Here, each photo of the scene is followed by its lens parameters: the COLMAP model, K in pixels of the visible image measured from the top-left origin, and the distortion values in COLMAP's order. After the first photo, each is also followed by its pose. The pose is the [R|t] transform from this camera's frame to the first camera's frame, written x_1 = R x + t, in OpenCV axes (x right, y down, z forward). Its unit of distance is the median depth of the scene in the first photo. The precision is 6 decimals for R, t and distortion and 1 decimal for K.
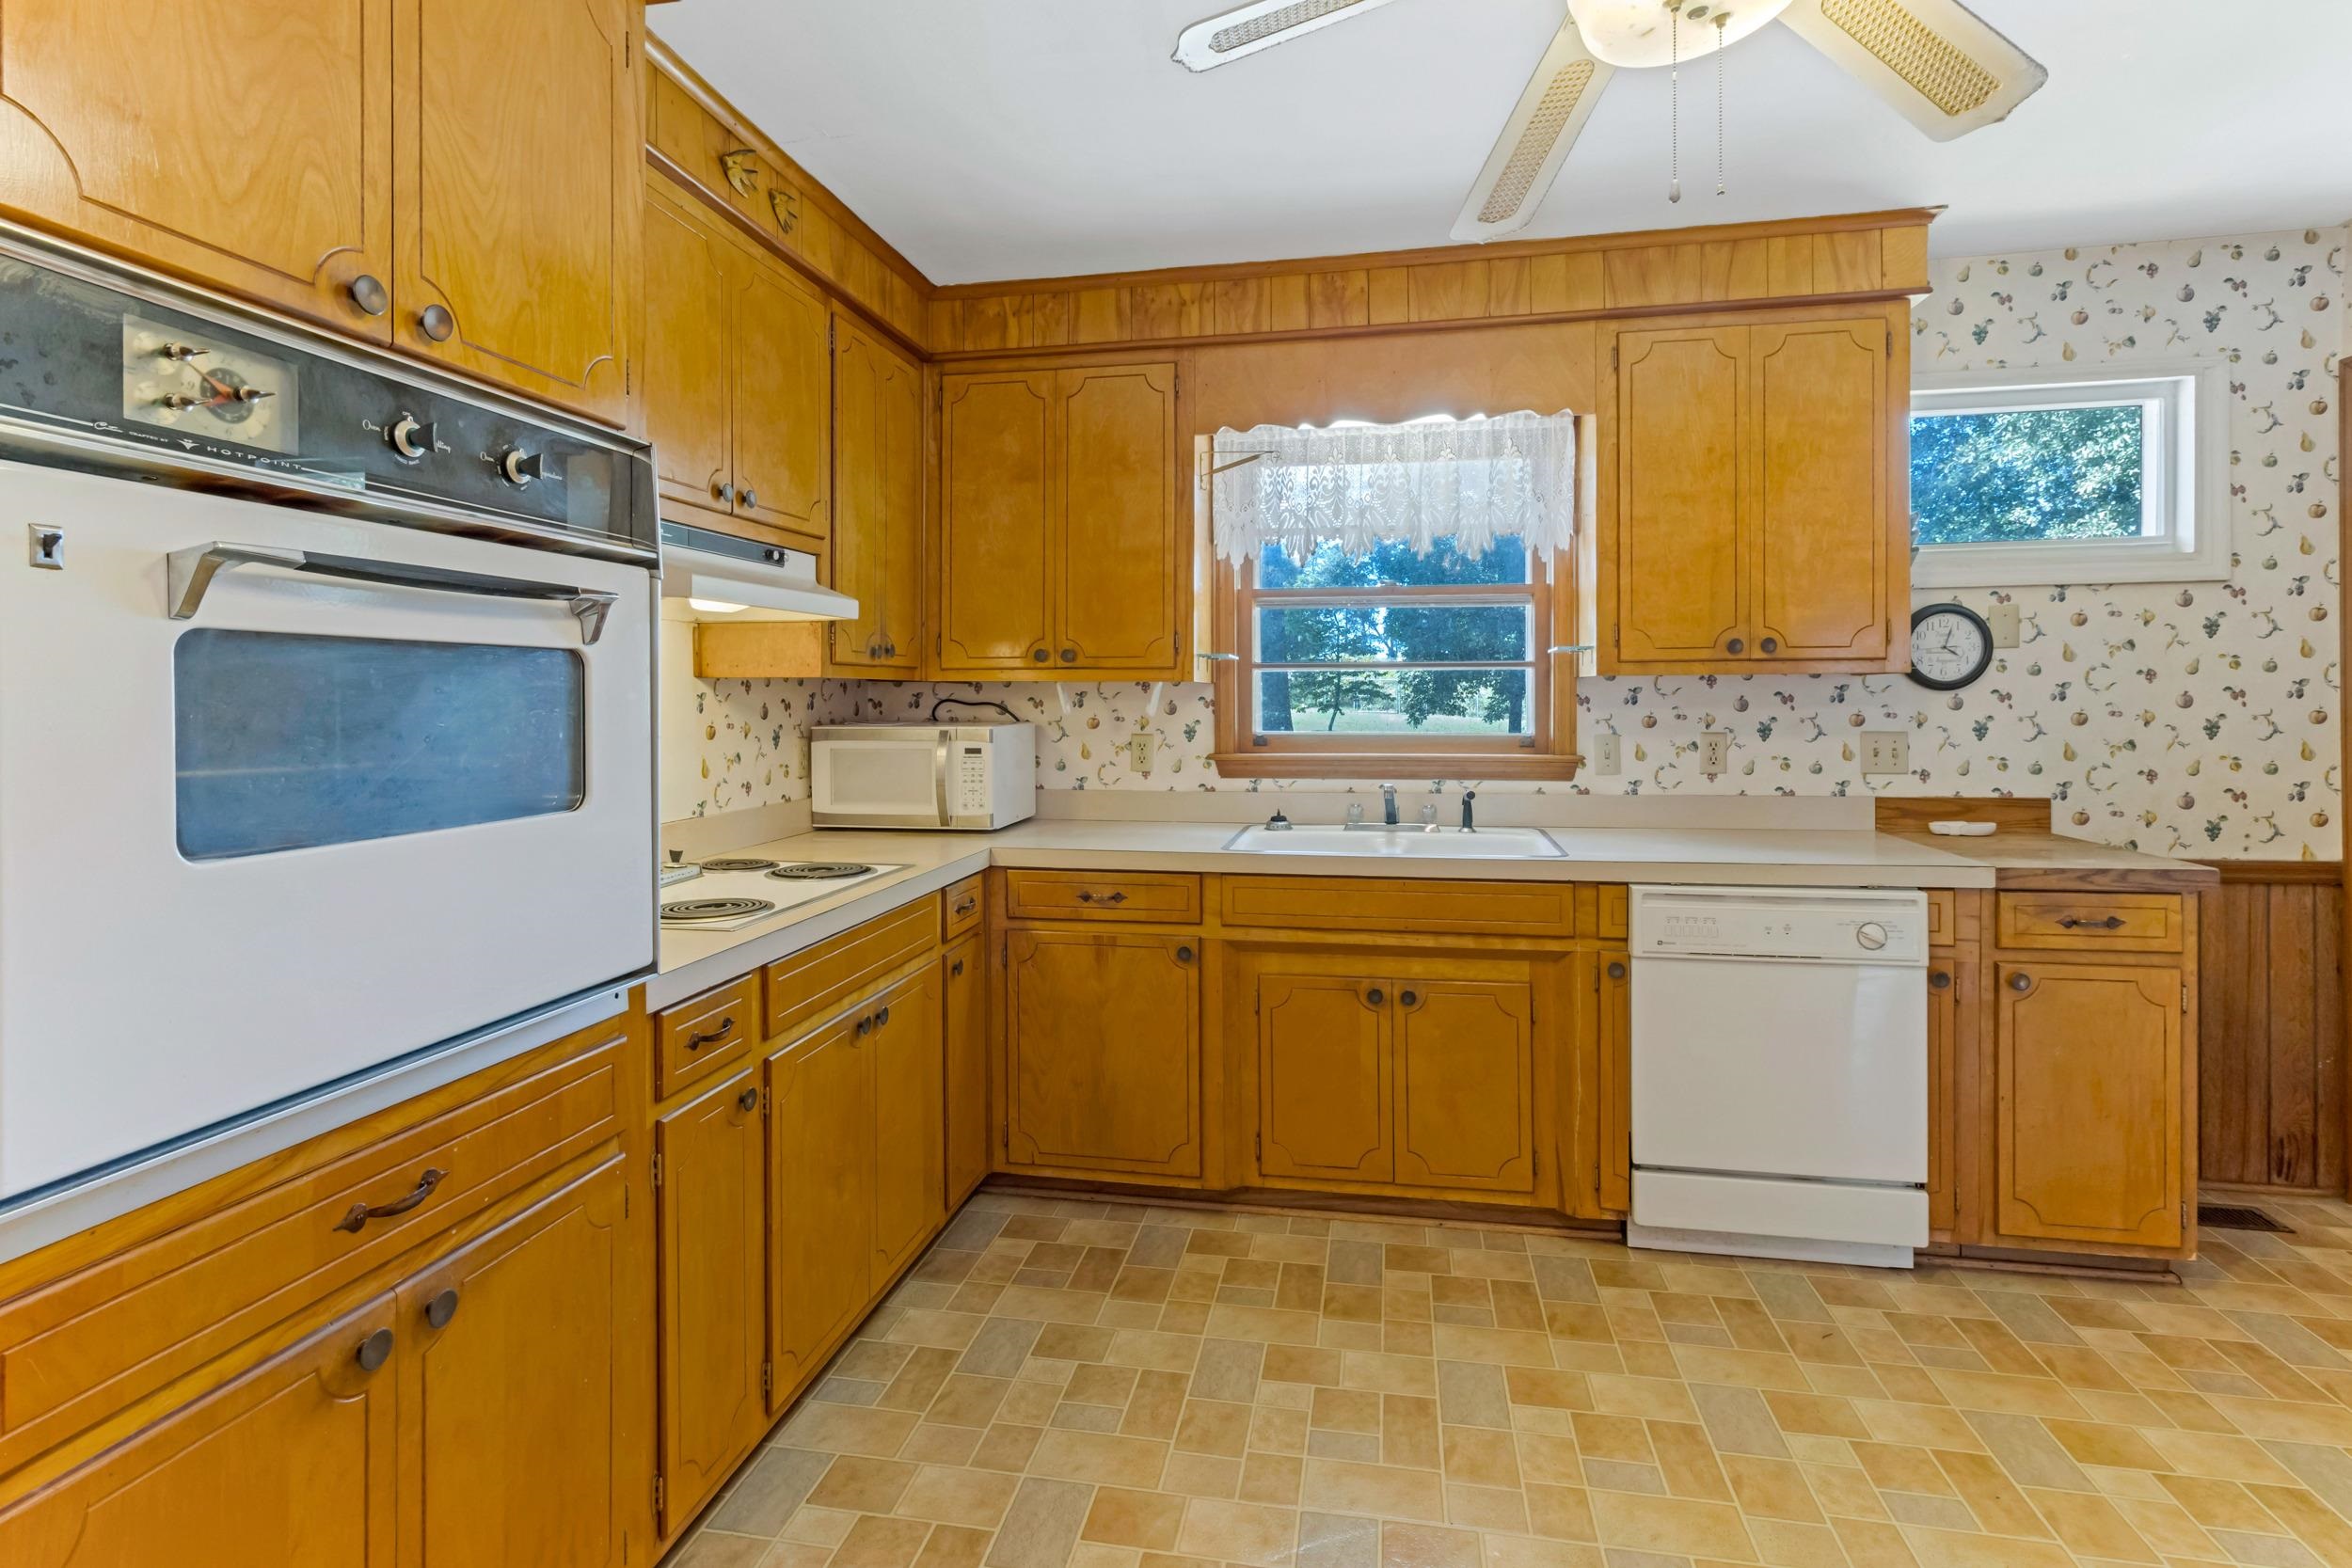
lens RADIAL K [[1135.9, 0, 1187.5], [0, 1135.9, 706.7], [0, 0, 1]] dist [-0.000871, 0.001715]
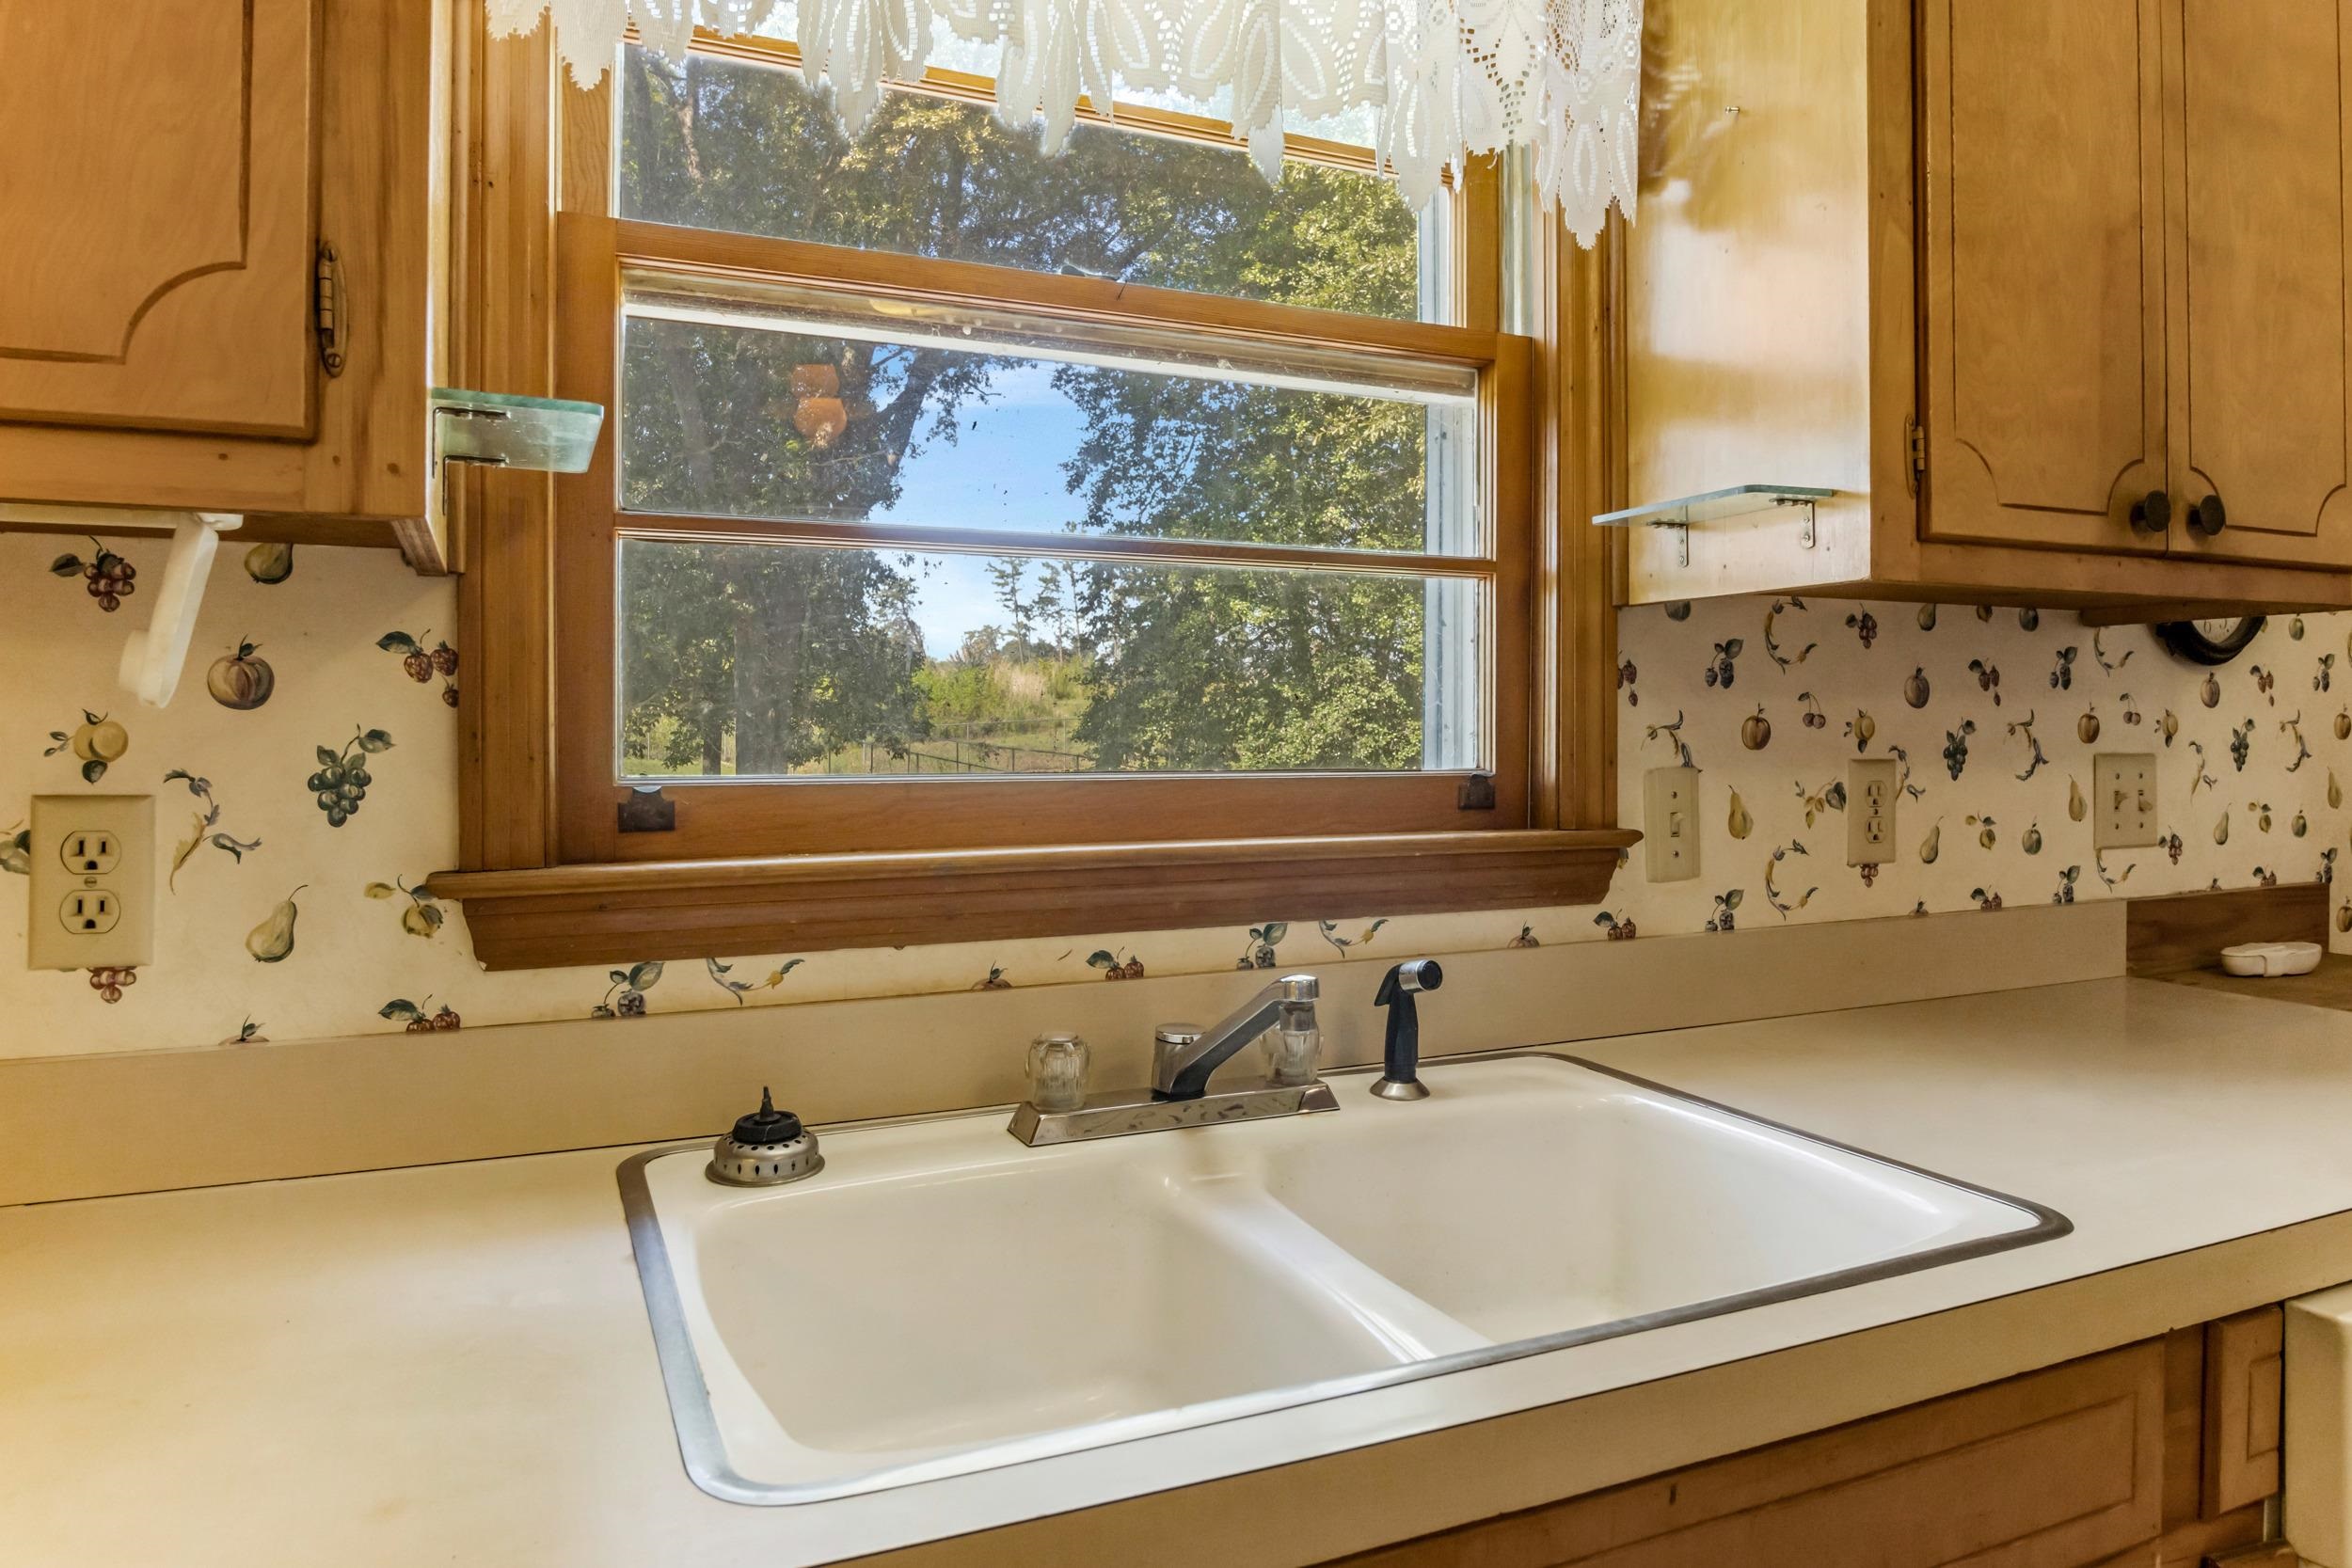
lens RADIAL K [[1550.4, 0, 1186.9], [0, 1550.4, 743.3], [0, 0, 1]] dist [-0.030386, -0.001378]
pose [[0.817765, -0.002099, 0.575549, -0.042414], [0.004359, 0.999987, -0.002547, 0.018538], [-0.575536, 0.004592, 0.817764, 0.749564]]
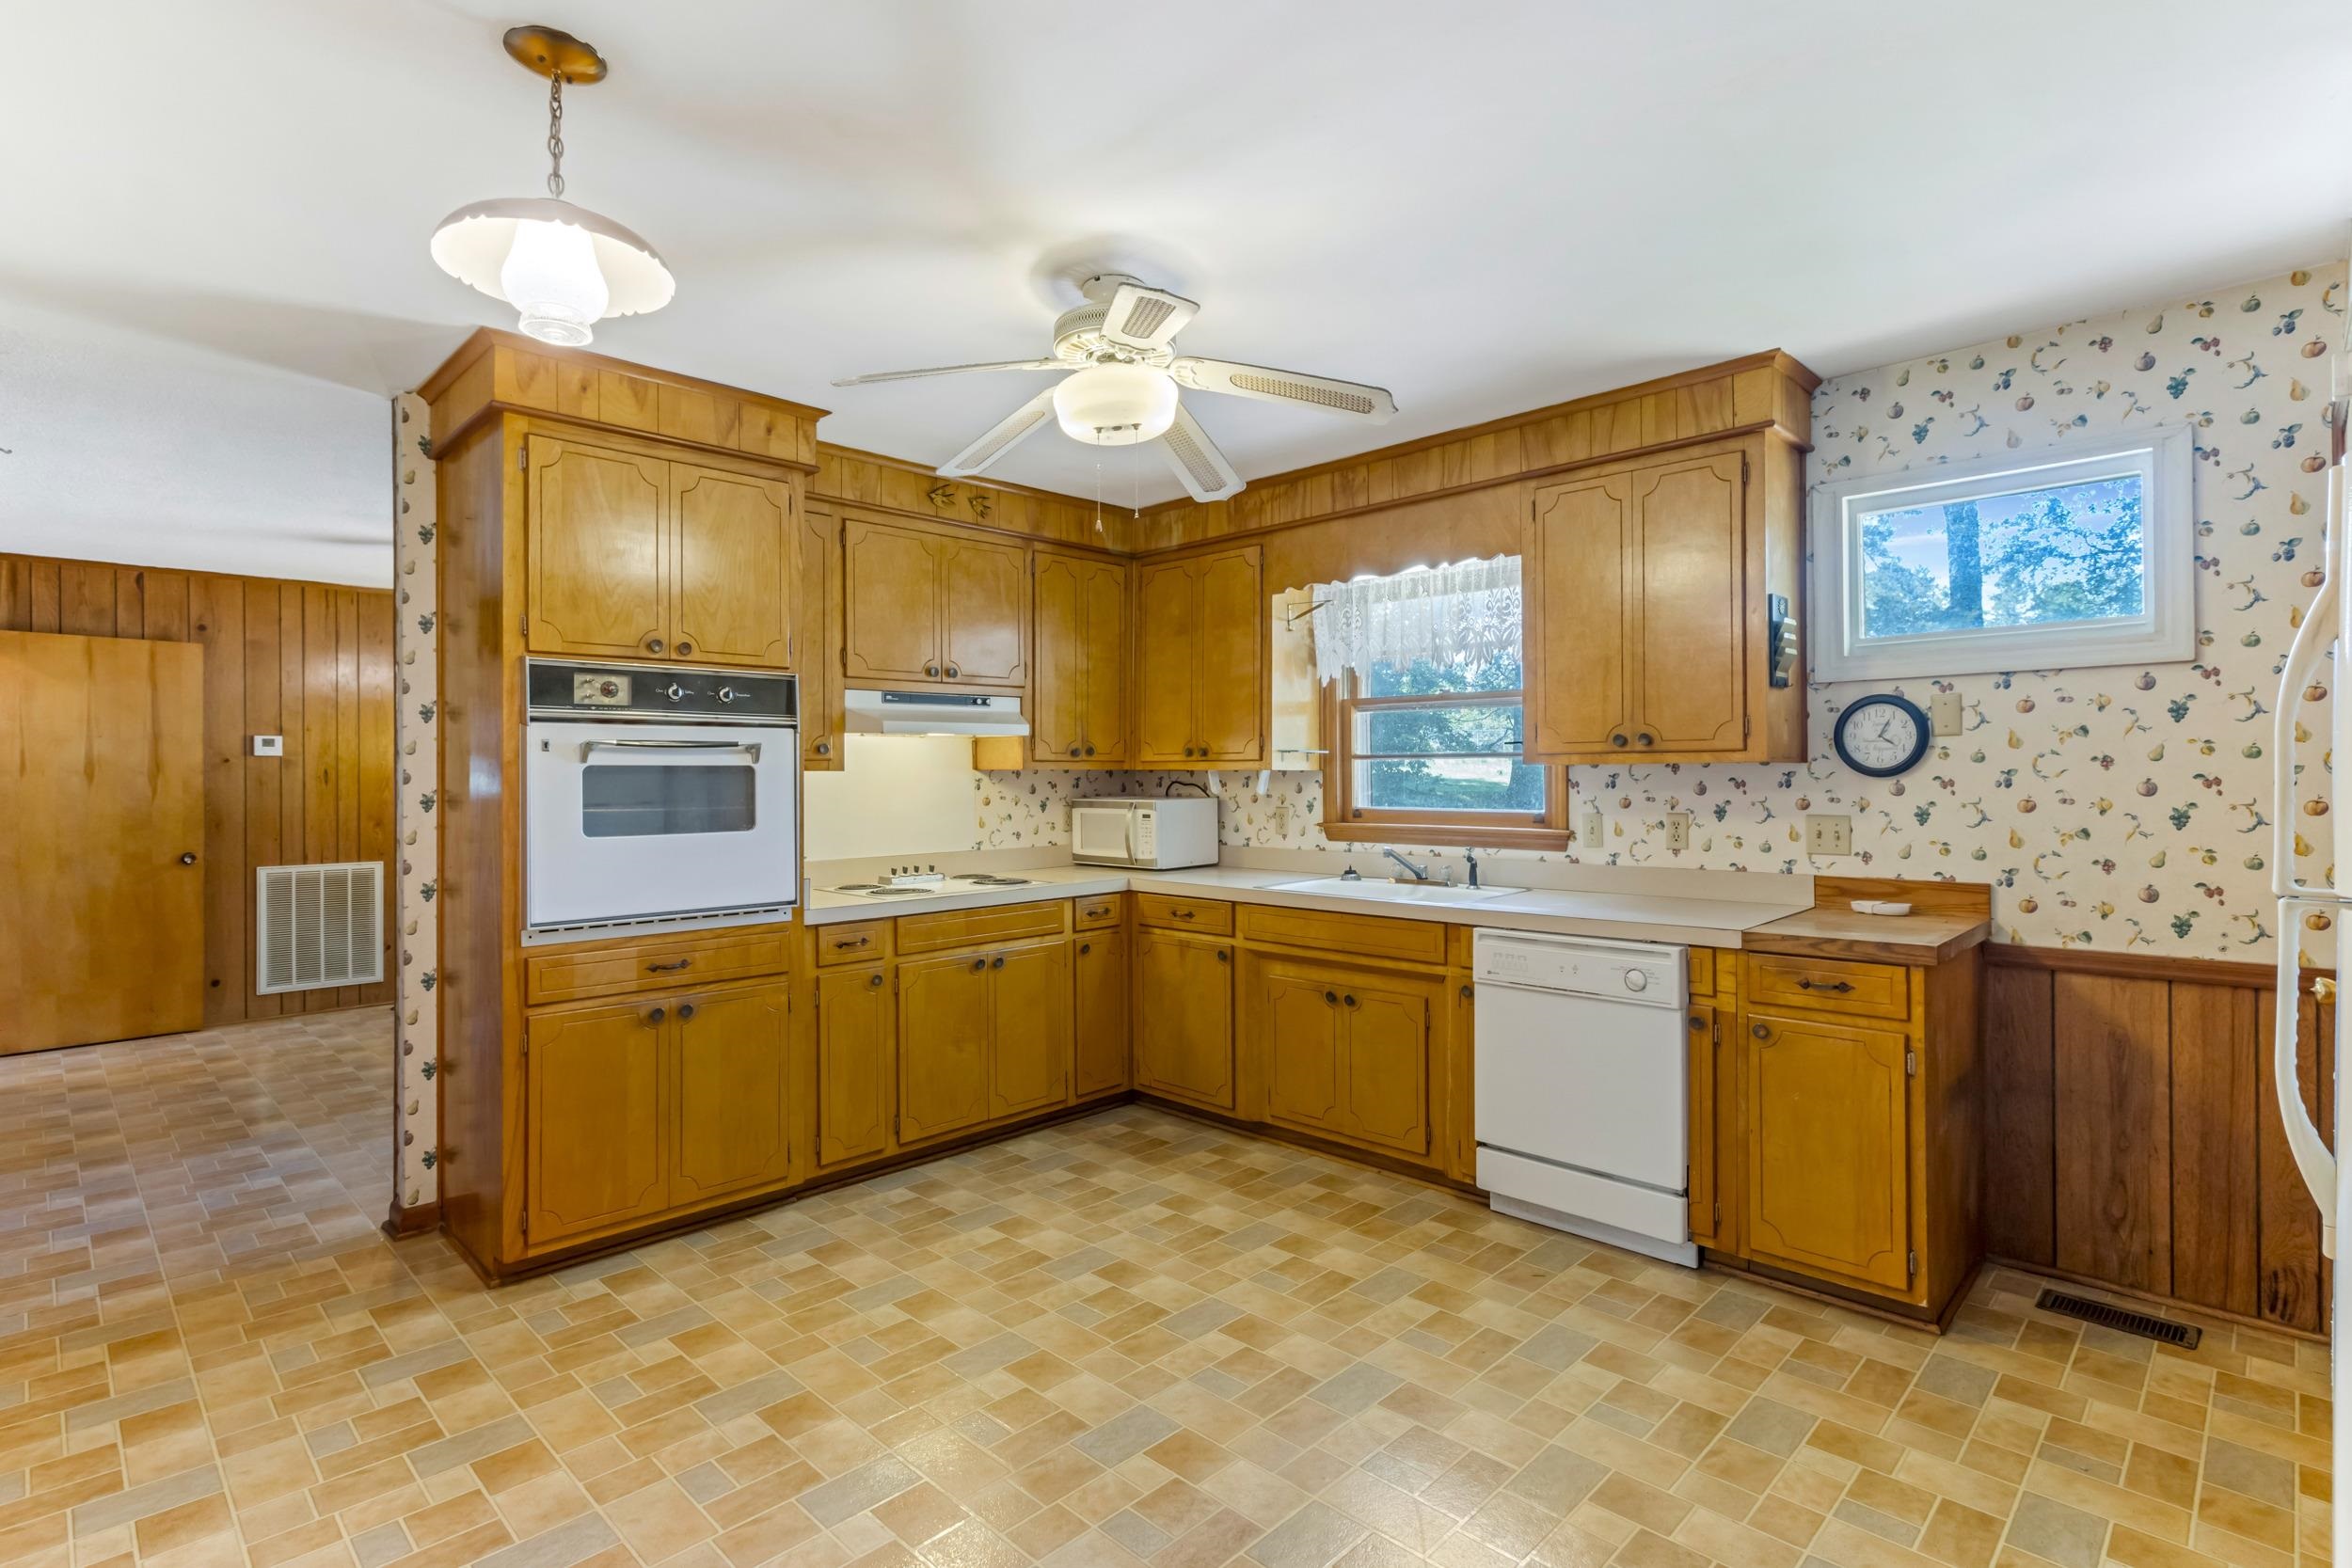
lens RADIAL K [[1135.9, 0, 1197.9], [0, 1135.9, 780.6], [0, 0, 1]] dist [-0.000871, 0.001715]
pose [[0.833197, 0.002933, -0.552969, 0.742849], [-0.002933, 0.999995, 0.000884, -0.010391], [0.552969, 0.000885, 0.833201, -0.234009]]
